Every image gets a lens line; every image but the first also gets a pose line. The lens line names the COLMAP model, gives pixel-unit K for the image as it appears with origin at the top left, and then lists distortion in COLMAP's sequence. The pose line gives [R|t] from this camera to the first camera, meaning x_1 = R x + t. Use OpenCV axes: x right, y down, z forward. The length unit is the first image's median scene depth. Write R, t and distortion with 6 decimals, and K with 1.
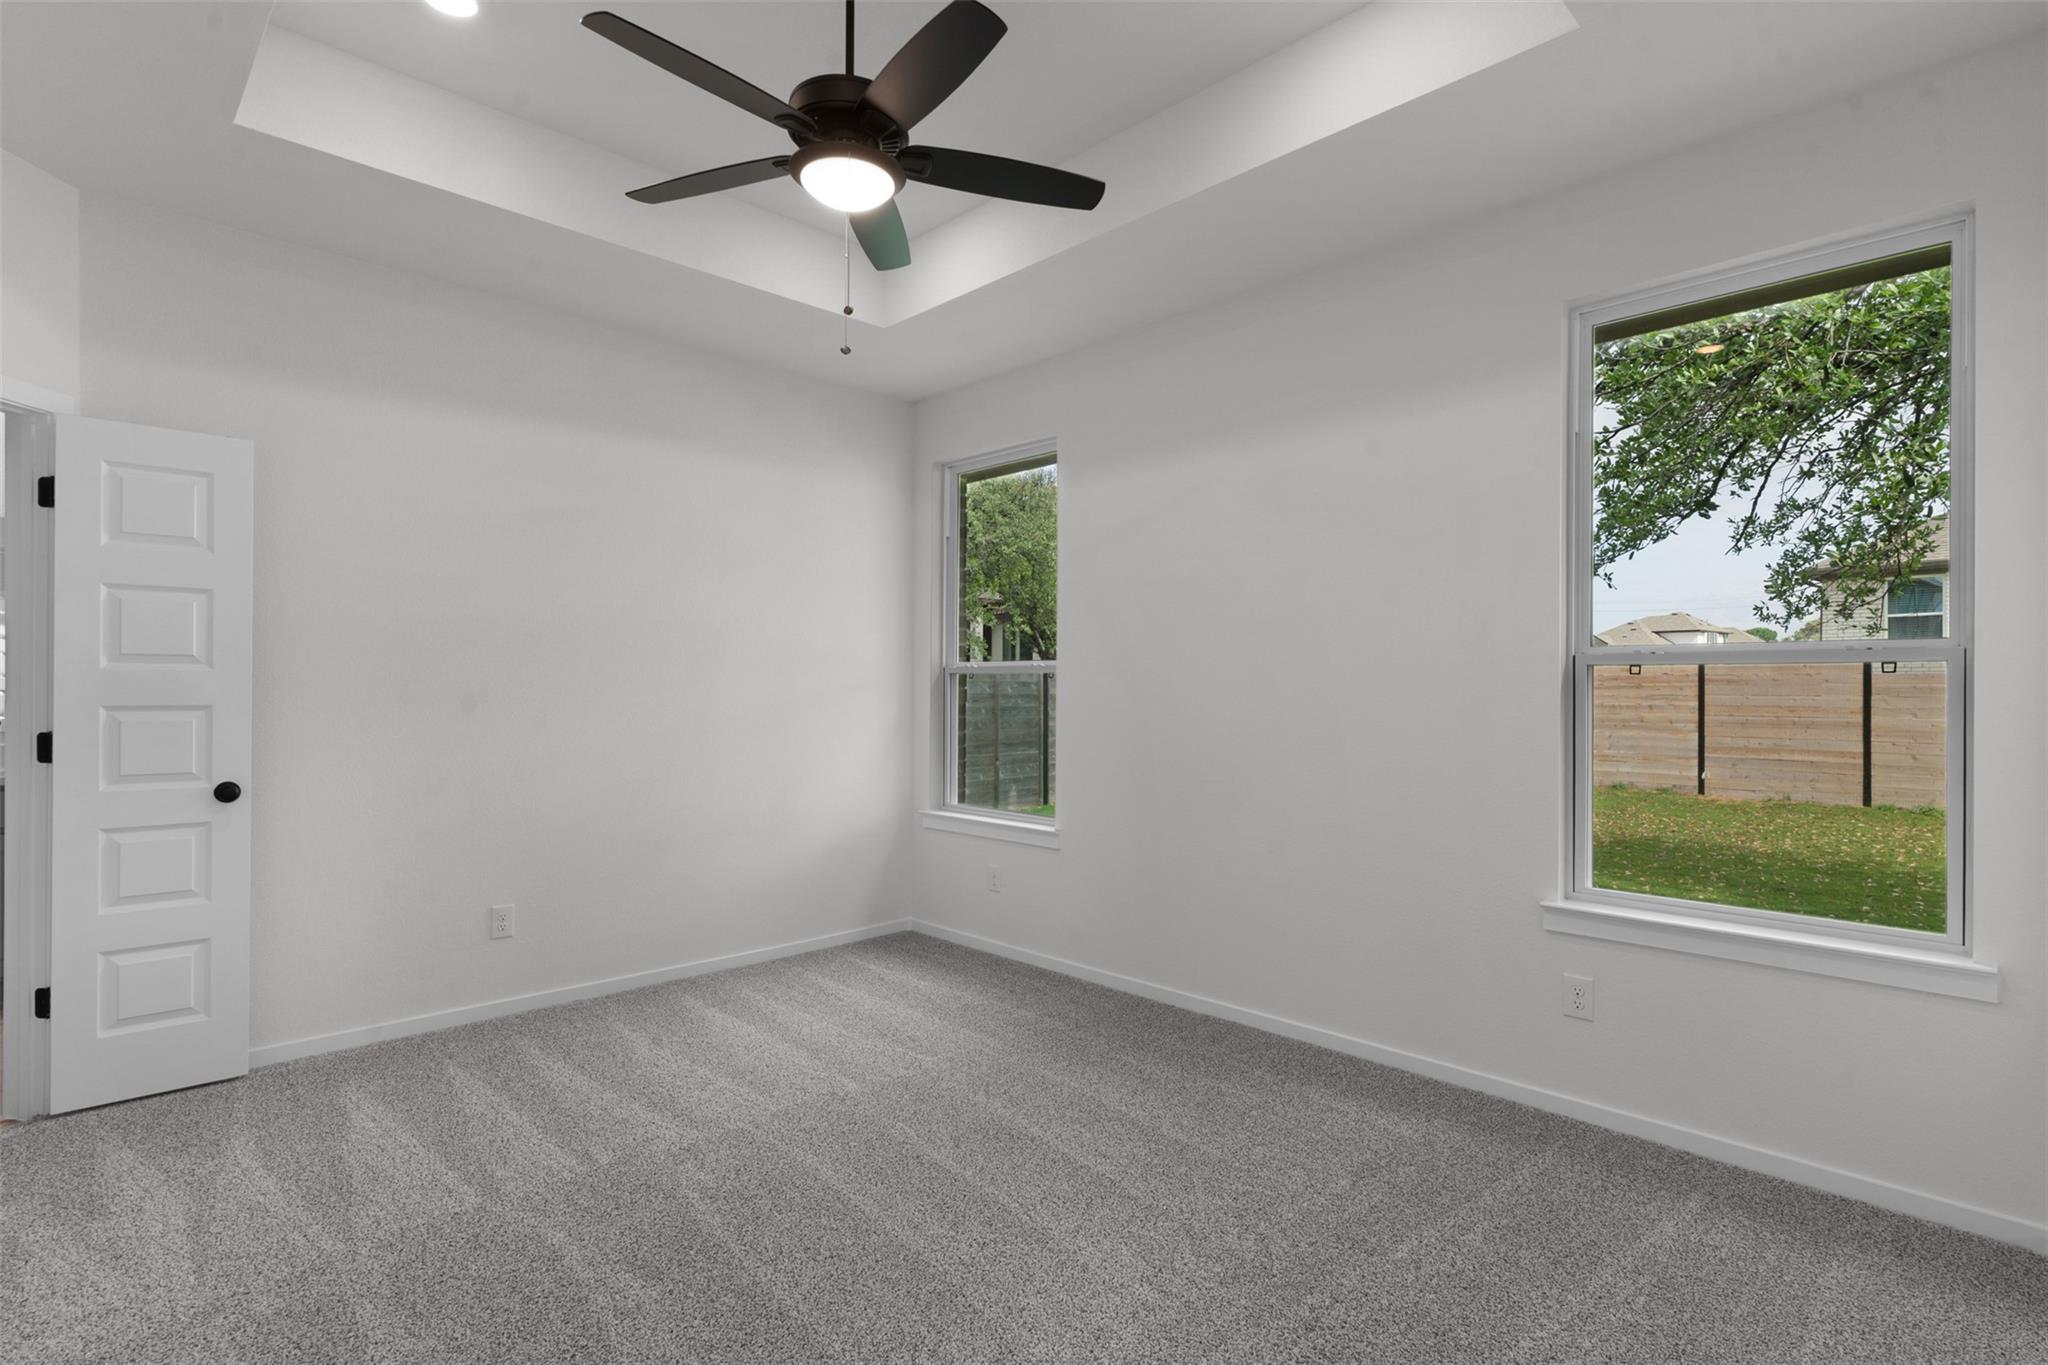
lens RADIAL K [[979.7, 0, 1013.1], [0, 979.7, 691.2], [0, 0, 1]] dist [0.009957, -0.000673]
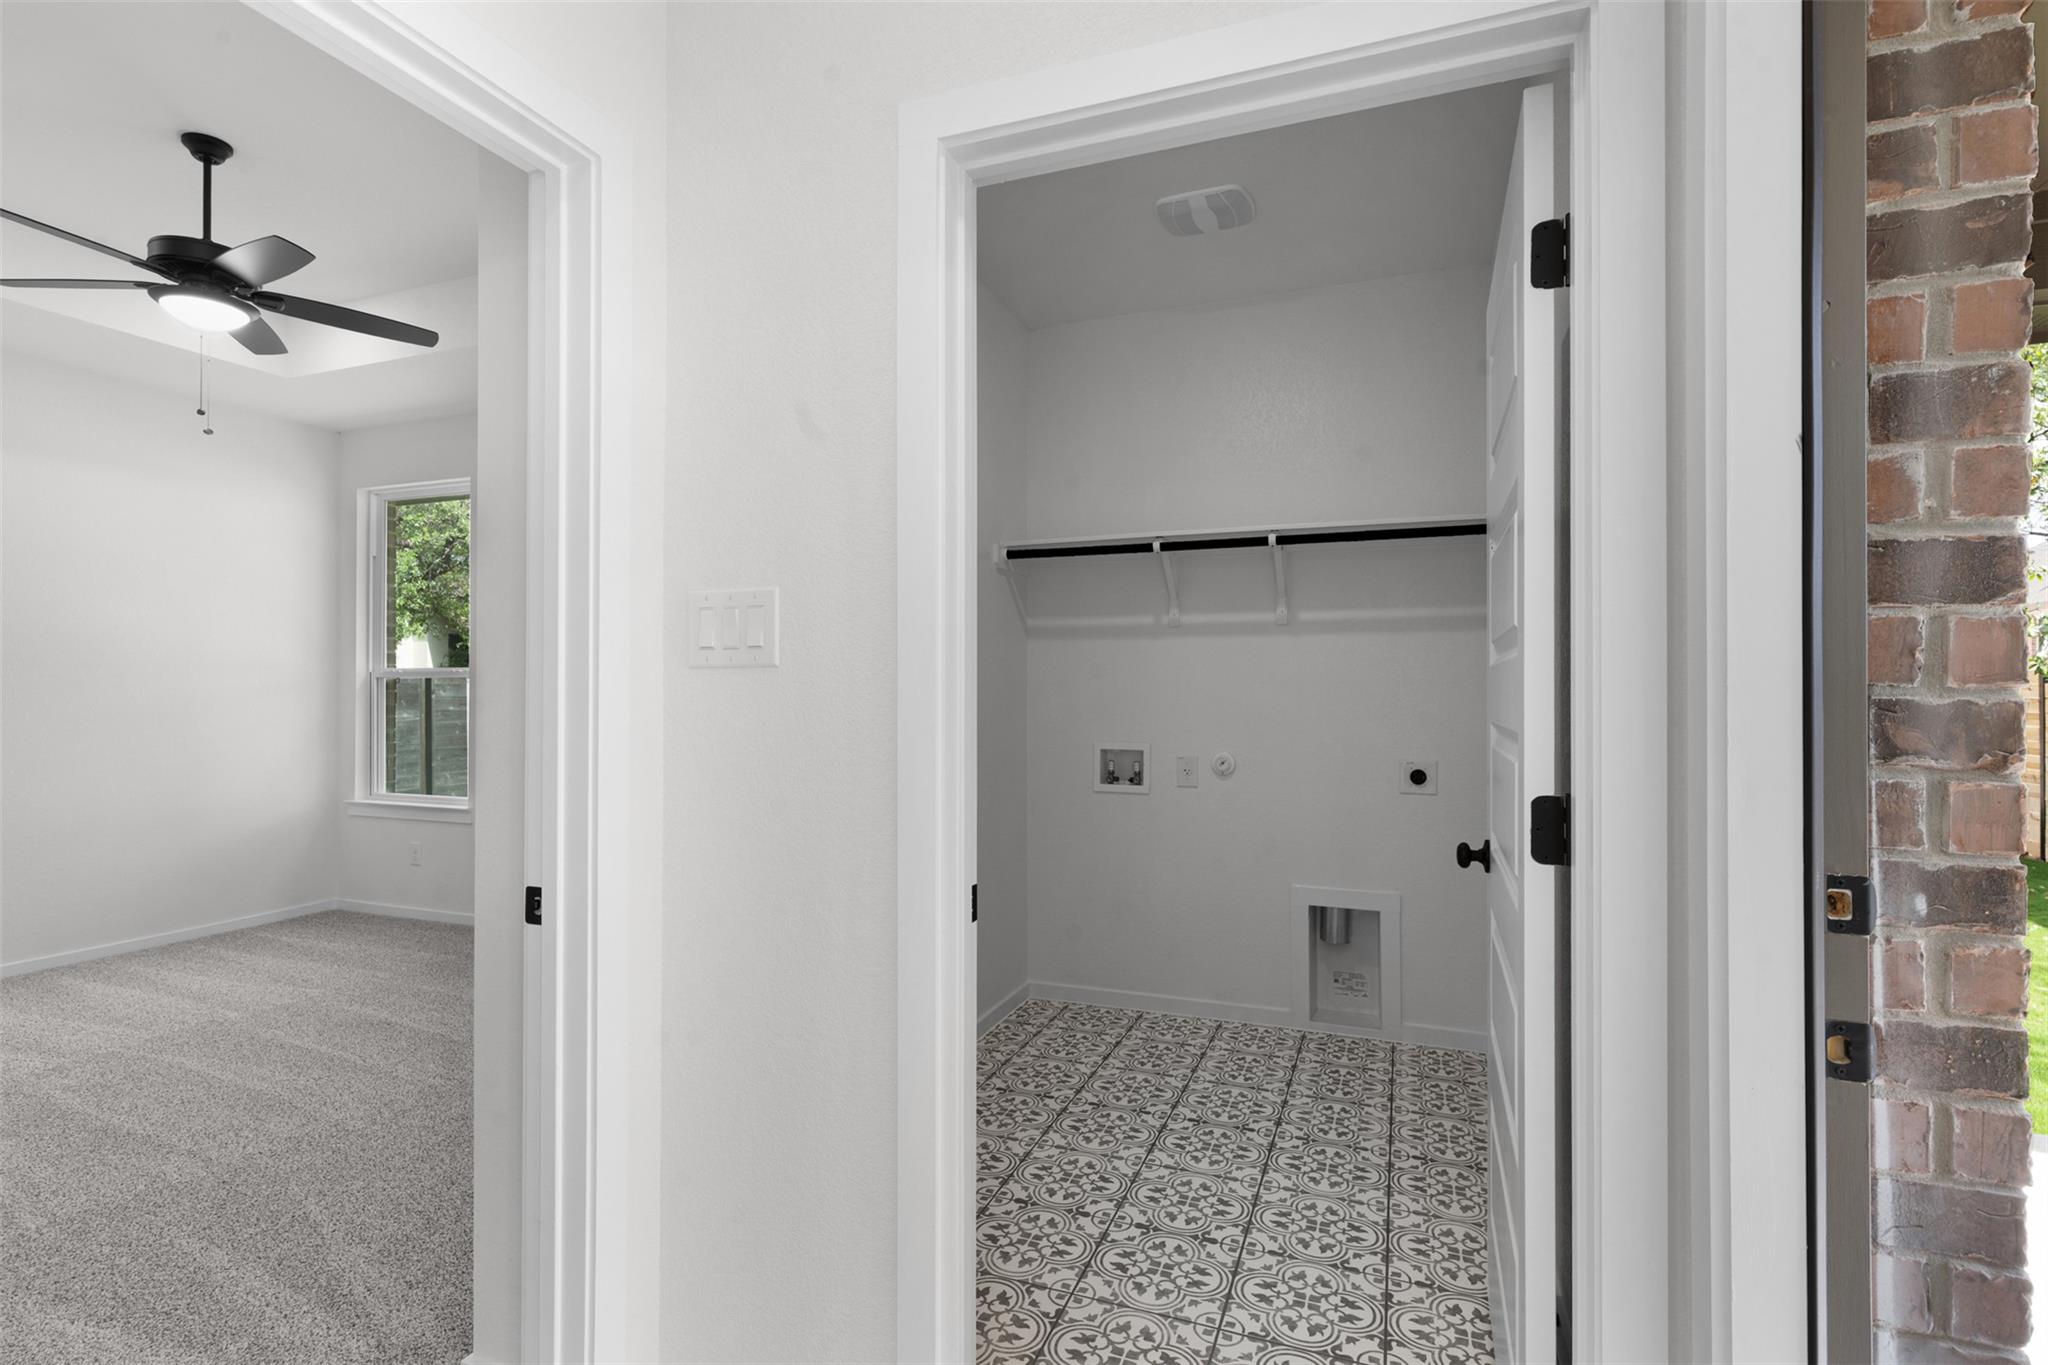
lens RADIAL K [[979.7, 0, 1013.1], [0, 979.7, 691.2], [0, 0, 1]] dist [0.009957, -0.000673]
pose [[0.912323, 0.002030, 0.409467, 0.218782], [-0.000971, 0.999996, -0.002795, 0.000737], [-0.409471, 0.002152, 0.912321, -0.523318]]
